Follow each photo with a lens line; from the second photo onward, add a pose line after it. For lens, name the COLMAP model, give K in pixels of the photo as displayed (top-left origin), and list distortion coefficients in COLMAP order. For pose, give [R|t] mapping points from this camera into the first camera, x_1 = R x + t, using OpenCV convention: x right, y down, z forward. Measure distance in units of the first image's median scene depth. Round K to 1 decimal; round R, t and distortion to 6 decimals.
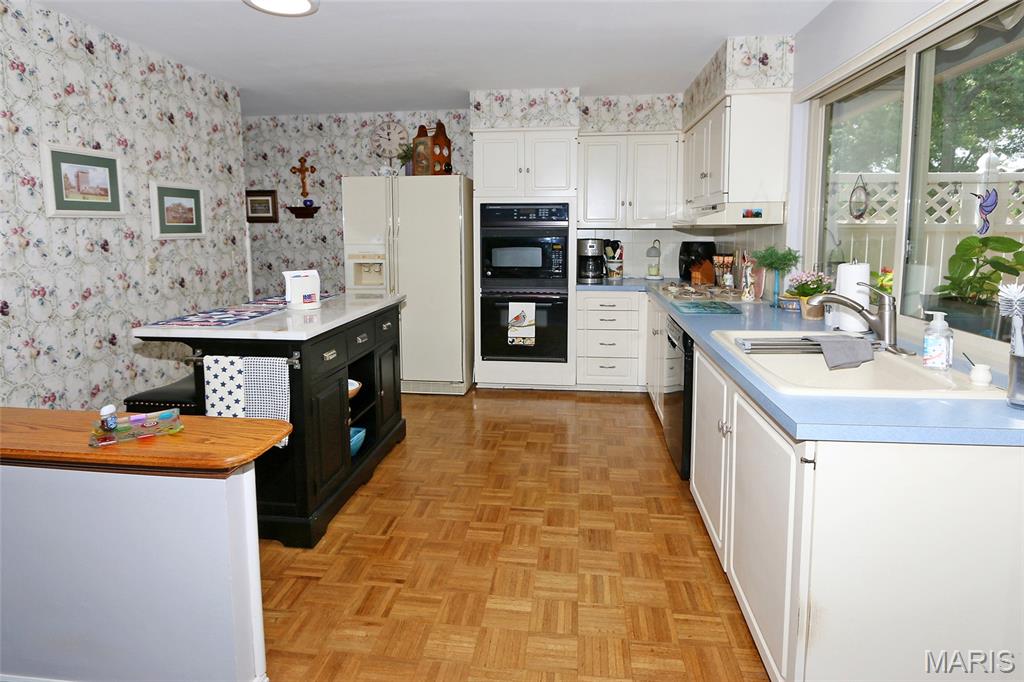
lens RADIAL K [[538.9, 0, 507.1], [0, 538.9, 346.9], [0, 0, 1]] dist [-0.009500, 0.001269]
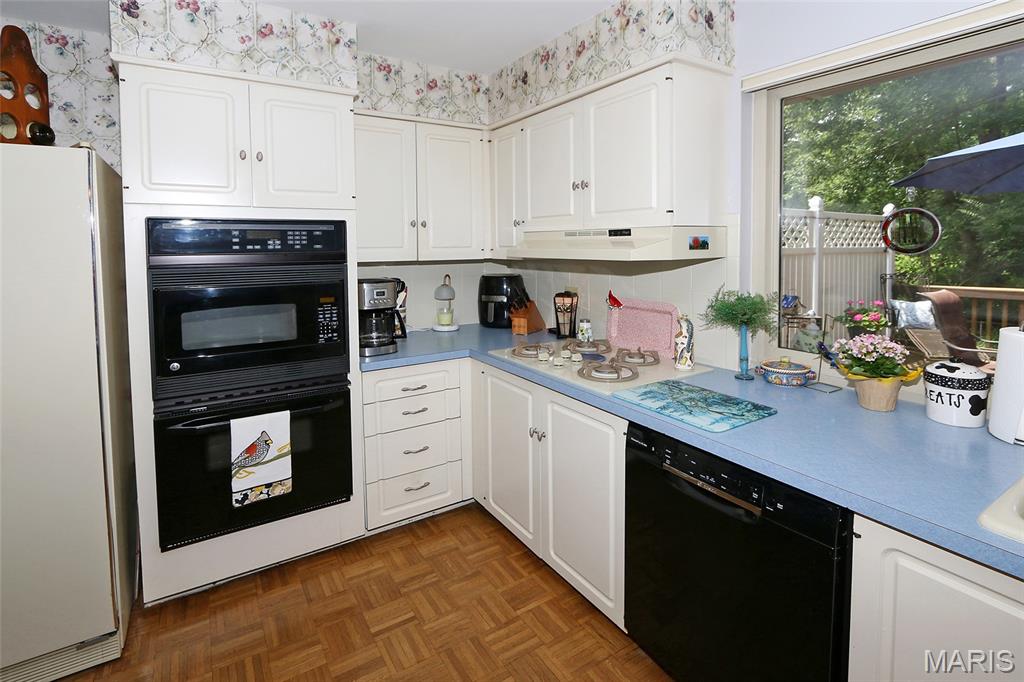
lens RADIAL K [[510.3, 0, 529.1], [0, 510.3, 281.3], [0, 0, 1]] dist [-0.015837, 0.000971]
pose [[0.762755, -0.050402, 0.644720, -0.082514], [0.146320, 0.984555, -0.096138, -0.129381], [-0.629917, 0.167666, 0.758349, 0.498628]]
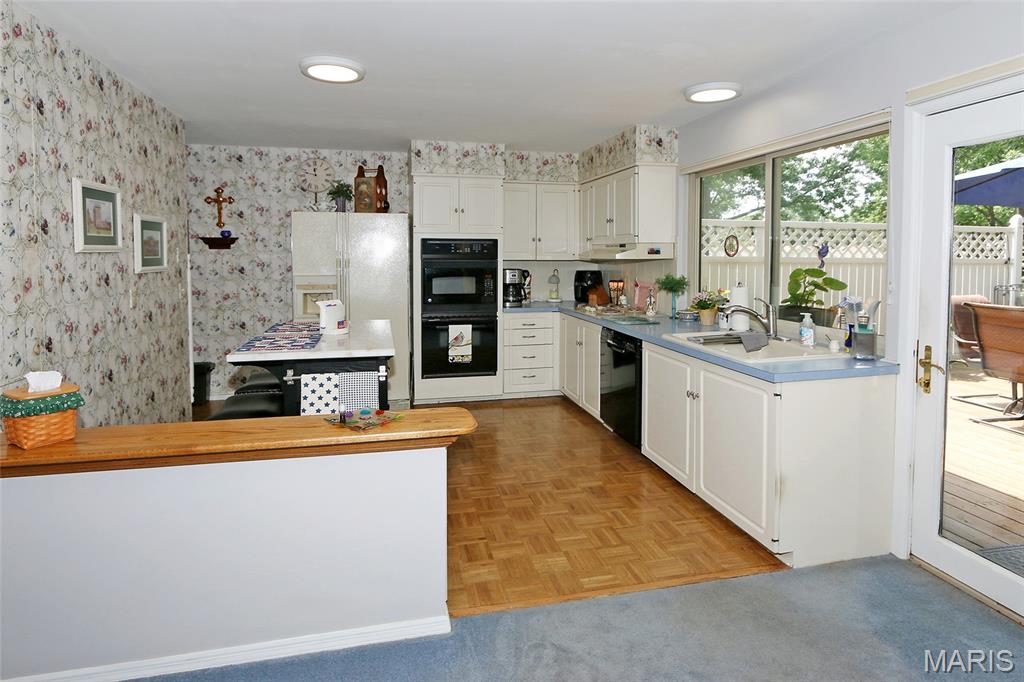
lens RADIAL K [[548.9, 0, 515.4], [0, 548.9, 361.4], [0, 0, 1]] dist [-0.001078, 0.000668]
pose [[0.938196, -0.062492, 0.340416, -0.278959], [0.070843, 0.997414, -0.012145, 0.018377], [-0.338776, 0.035510, 0.940197, -0.140071]]
